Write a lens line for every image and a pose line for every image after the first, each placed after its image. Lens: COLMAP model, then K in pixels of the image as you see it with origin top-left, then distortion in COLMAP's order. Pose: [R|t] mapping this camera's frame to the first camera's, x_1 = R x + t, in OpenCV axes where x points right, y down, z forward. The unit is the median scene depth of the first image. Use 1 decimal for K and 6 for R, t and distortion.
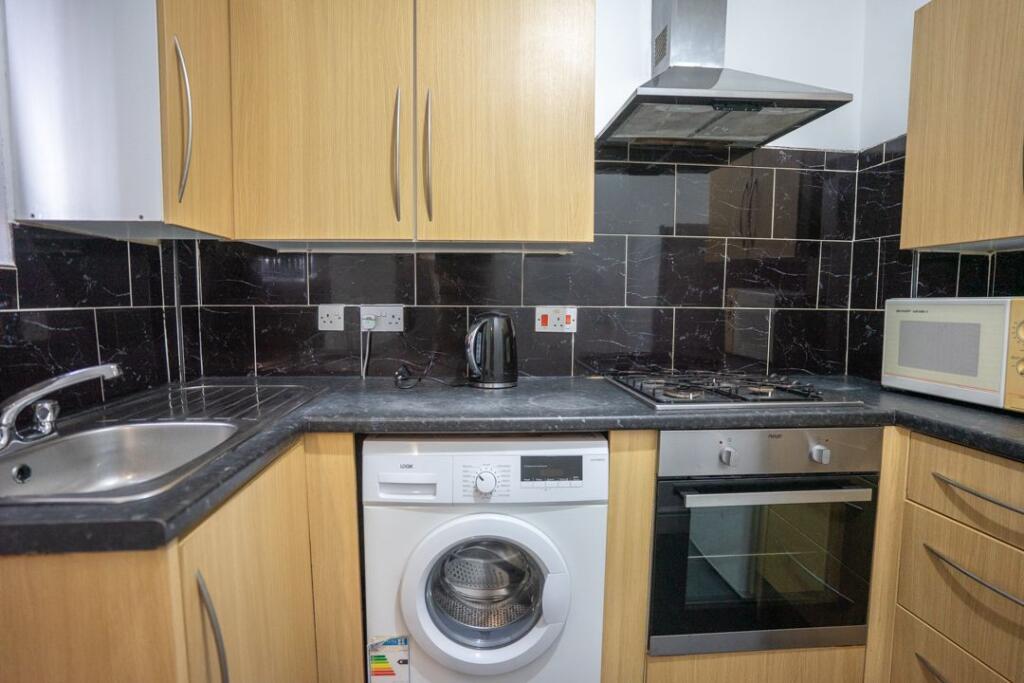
lens RADIAL K [[521.8, 0, 529.4], [0, 521.8, 336.3], [0, 0, 1]] dist [-0.078604, 0.046387]
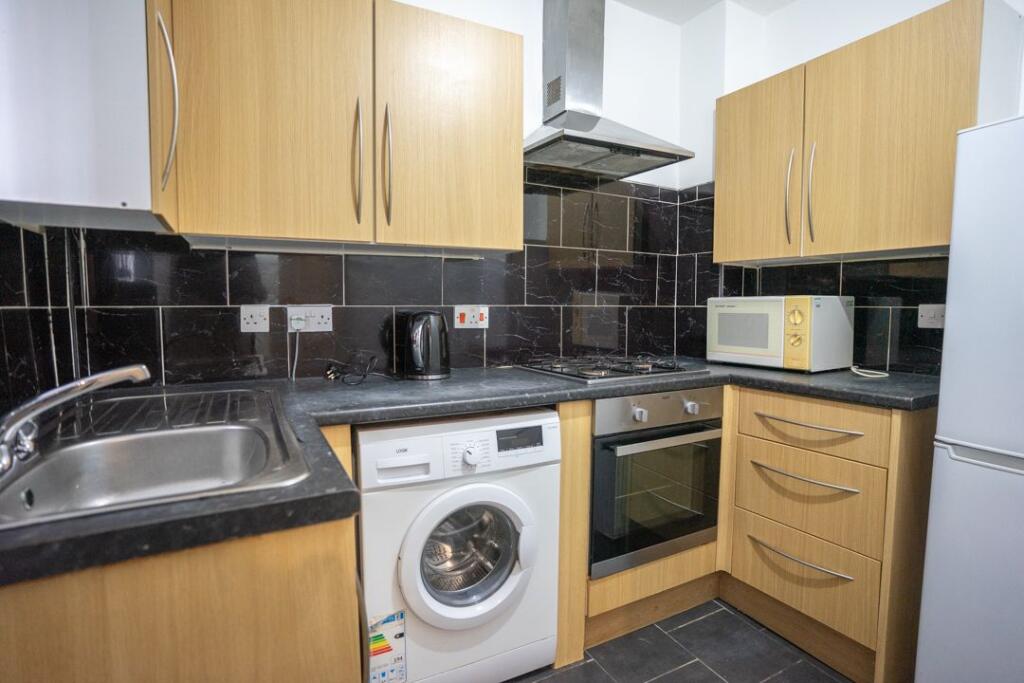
lens RADIAL K [[521.8, 0, 529.4], [0, 521.8, 336.3], [0, 0, 1]] dist [-0.078604, 0.046387]
pose [[0.904039, -0.031488, 0.426290, -0.387817], [0.035784, 0.999357, -0.002070, 0.019574], [-0.425950, 0.017125, 0.904584, -0.087483]]
